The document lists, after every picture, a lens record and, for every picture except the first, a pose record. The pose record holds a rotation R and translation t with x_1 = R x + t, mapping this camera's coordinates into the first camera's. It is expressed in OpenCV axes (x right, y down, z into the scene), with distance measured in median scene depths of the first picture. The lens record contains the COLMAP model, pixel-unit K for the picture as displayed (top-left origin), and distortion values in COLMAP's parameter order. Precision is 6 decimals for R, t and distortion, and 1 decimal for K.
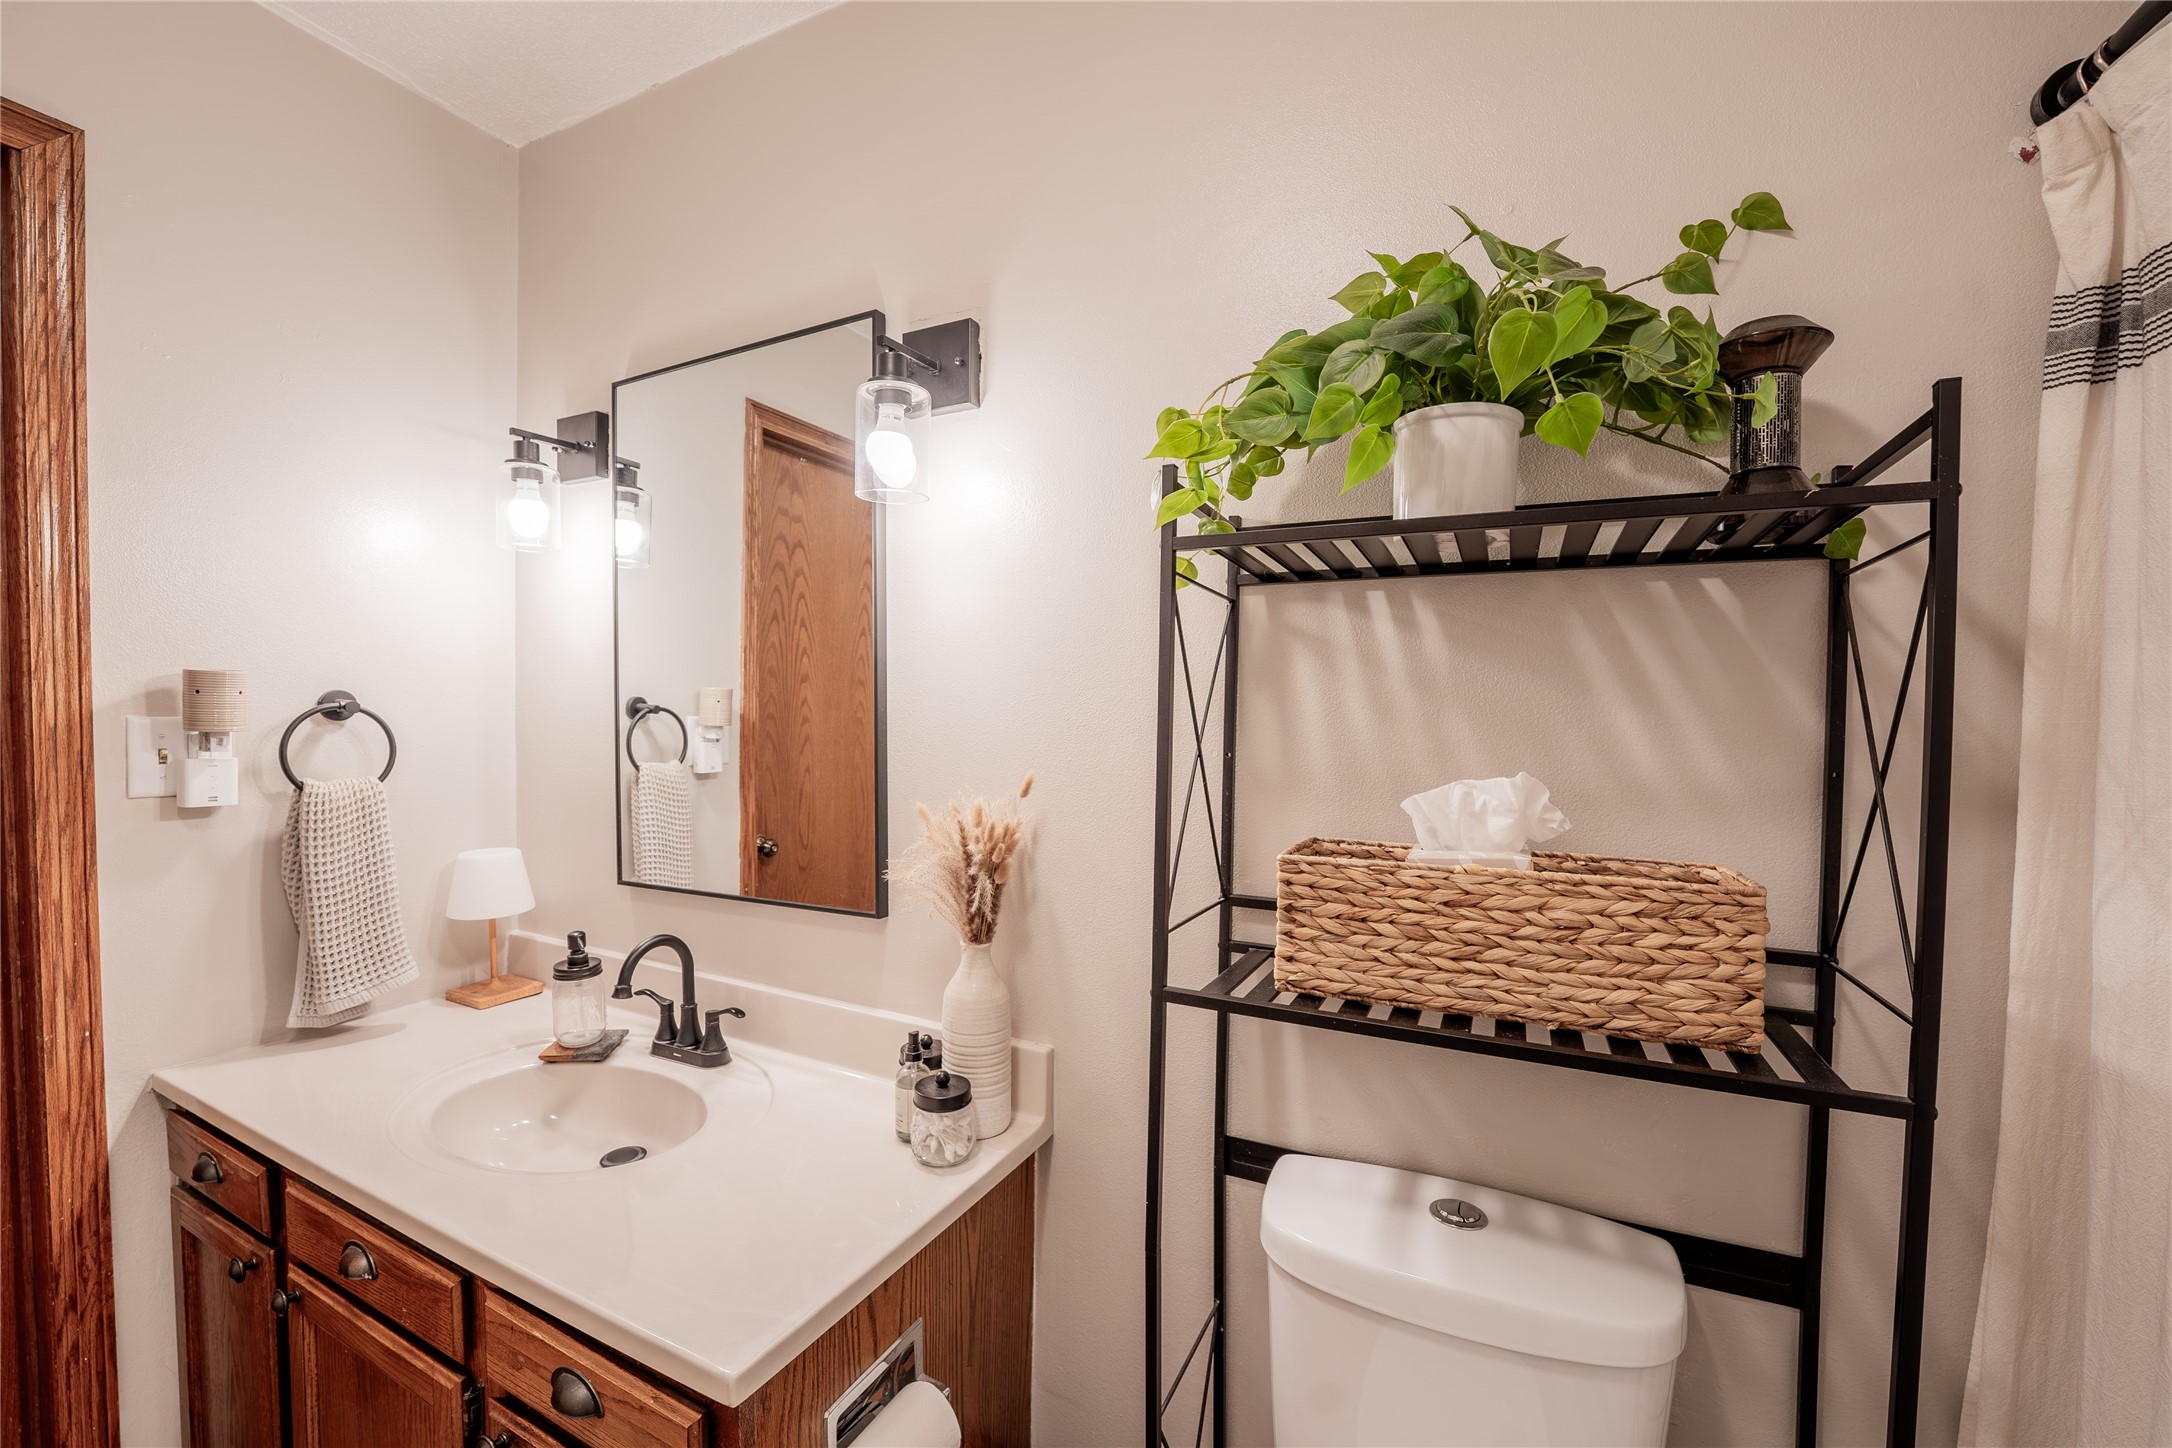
lens RADIAL K [[882.7, 0, 1076.5], [0, 882.7, 736.0], [0, 0, 1]] dist [-0.023622, 0.000601]
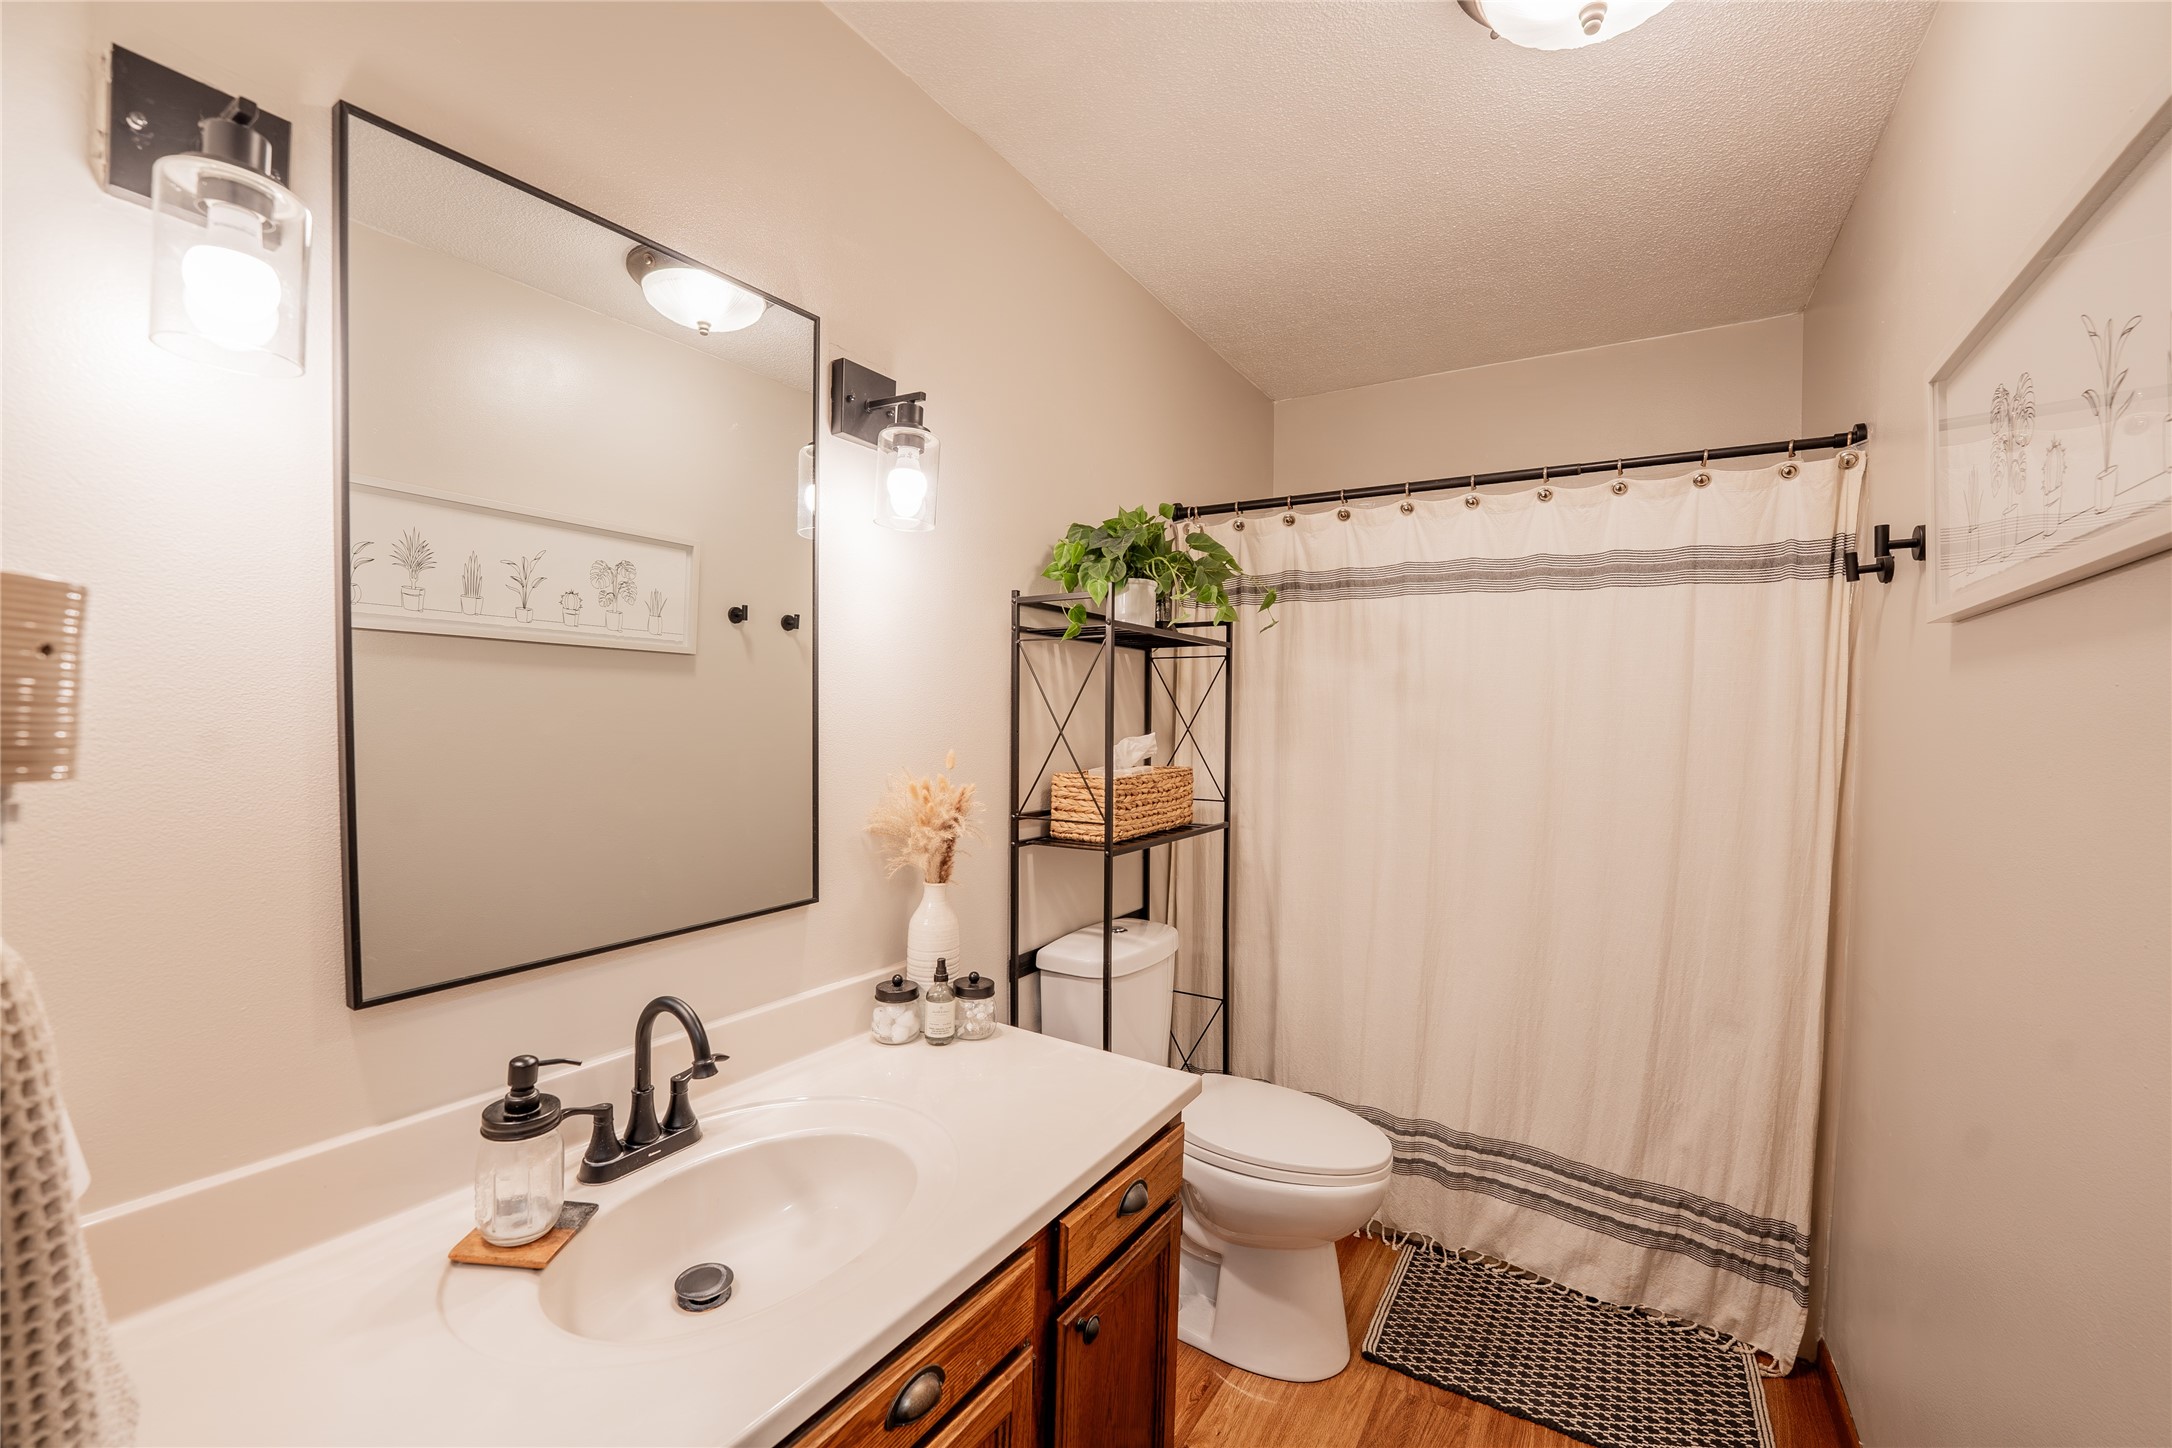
lens RADIAL K [[882.7, 0, 1076.5], [0, 882.7, 736.0], [0, 0, 1]] dist [-0.023622, 0.000601]
pose [[0.106072, -0.031204, 0.993869, -1.279192], [0.018914, 0.999390, 0.029358, -0.015803], [-0.994179, 0.015684, 0.106598, 0.609649]]
